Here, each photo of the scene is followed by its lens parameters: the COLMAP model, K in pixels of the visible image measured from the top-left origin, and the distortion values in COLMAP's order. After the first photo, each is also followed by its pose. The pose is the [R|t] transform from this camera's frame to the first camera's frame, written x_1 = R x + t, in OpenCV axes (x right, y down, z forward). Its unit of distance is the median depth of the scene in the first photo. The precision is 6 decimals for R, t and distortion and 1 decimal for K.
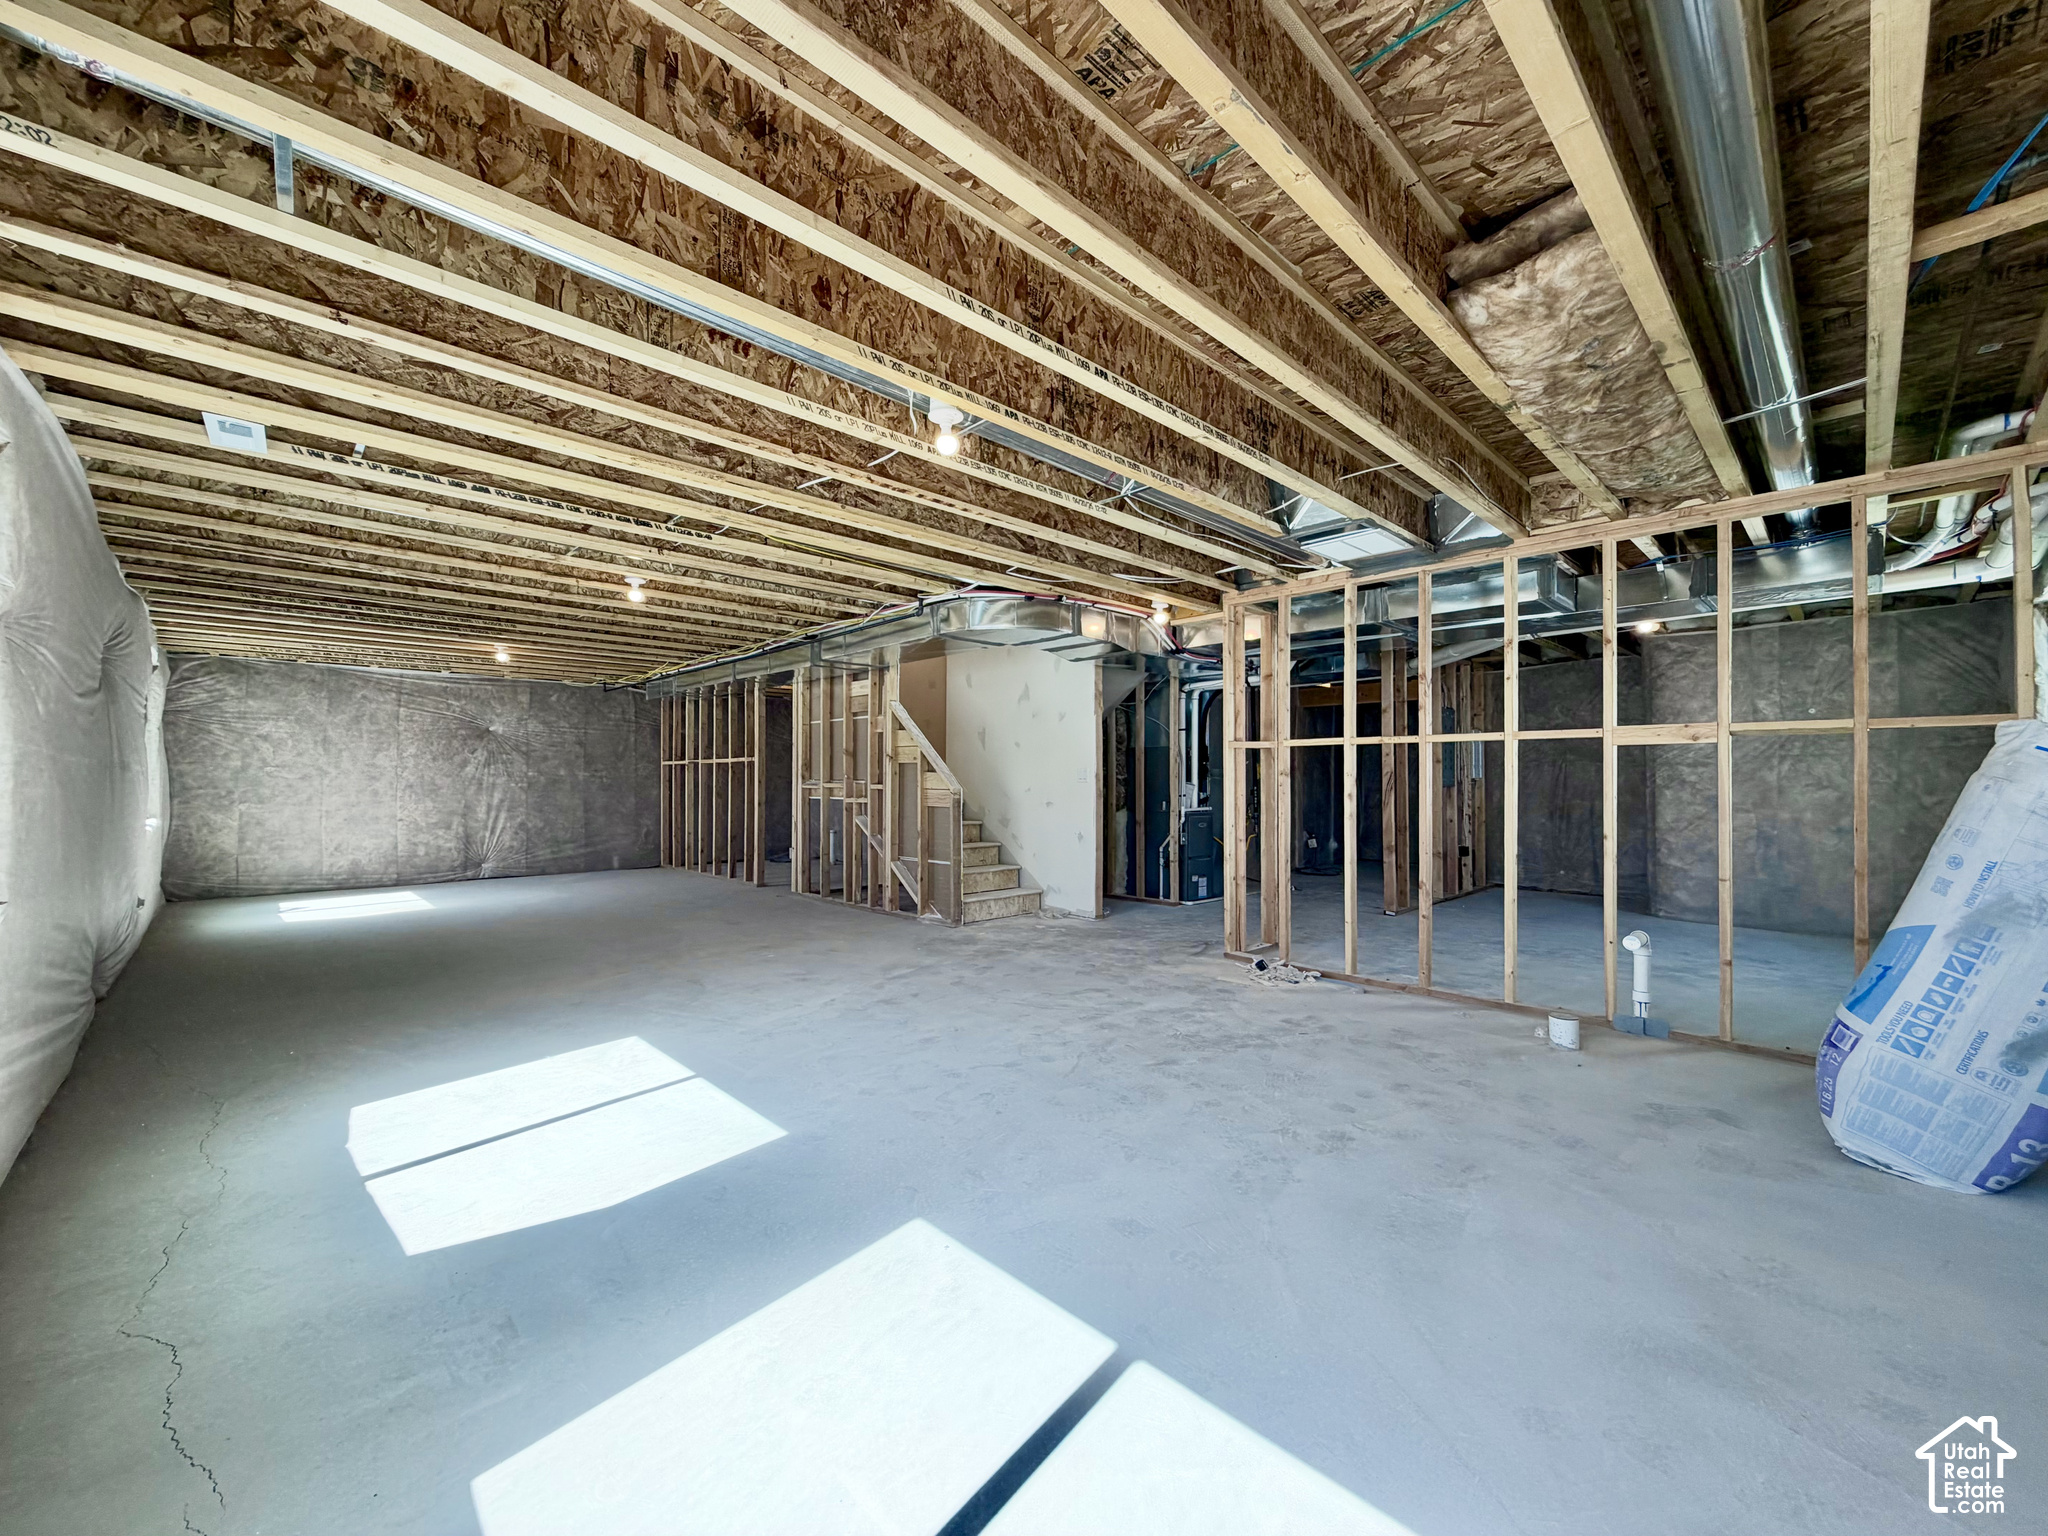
lens RADIAL K [[813.8, 0, 1027.2], [0, 813.8, 776.4], [0, 0, 1]] dist [0.001133, -0.000324]
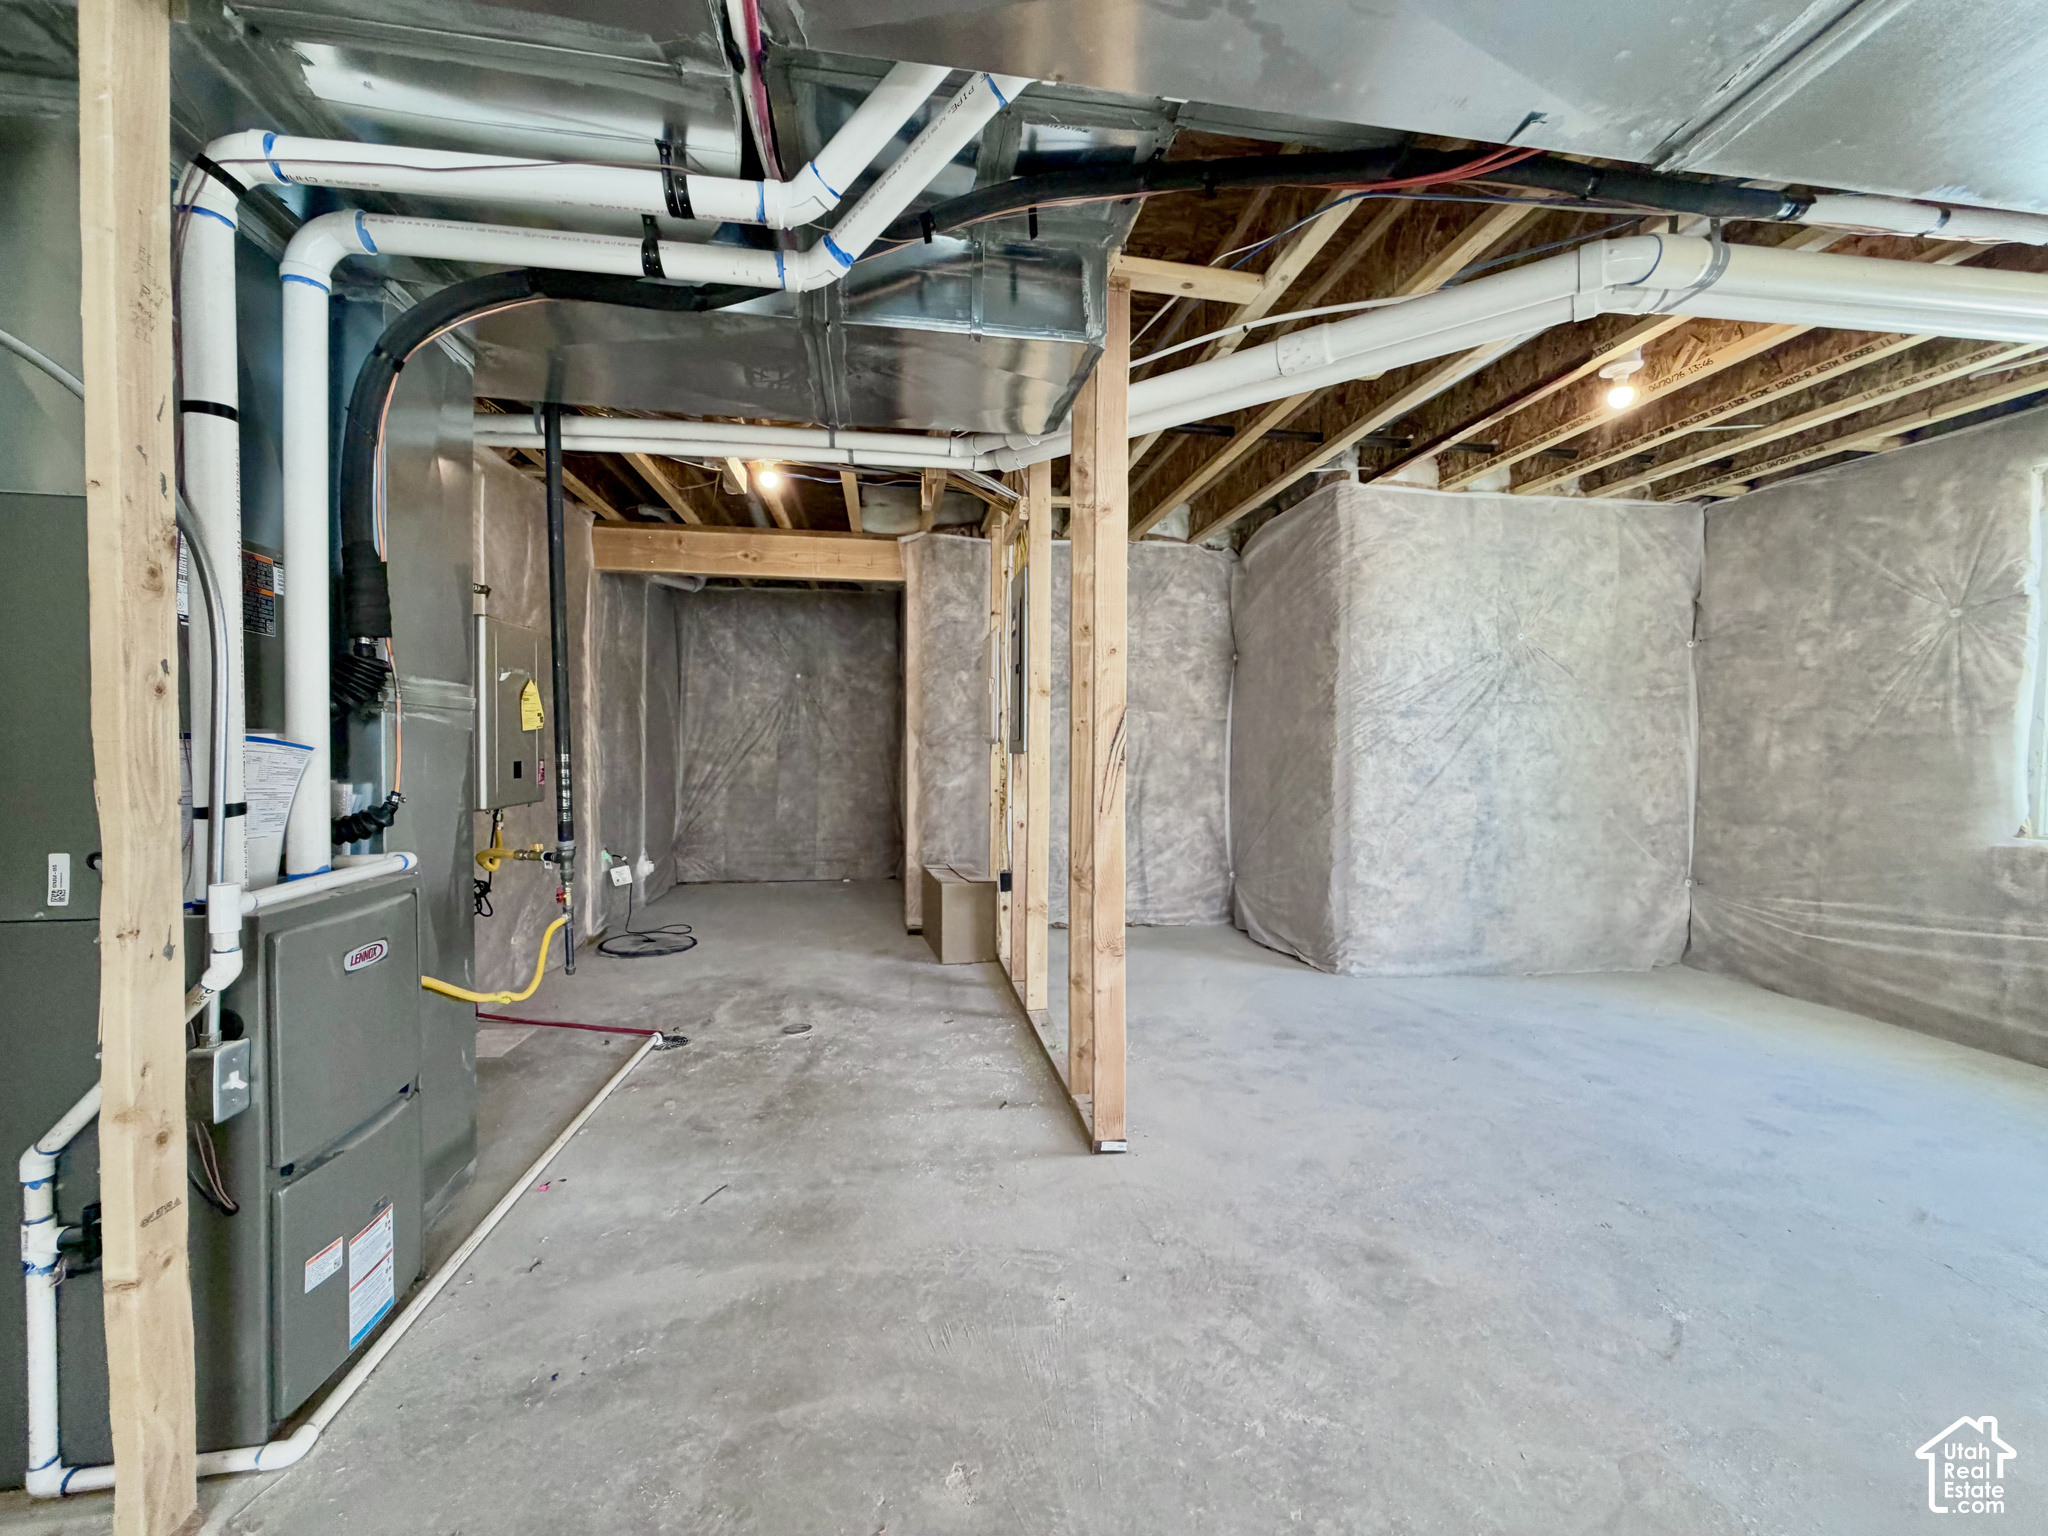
lens RADIAL K [[813.8, 0, 1019.4], [0, 813.8, 761.5], [0, 0, 1]] dist [0.001133, -0.000324]
pose [[0.575560, -0.012183, 0.817669, 0.168963], [-0.008878, 0.999737, 0.021146, 0.010121], [-0.817711, -0.019430, 0.575301, 0.874934]]
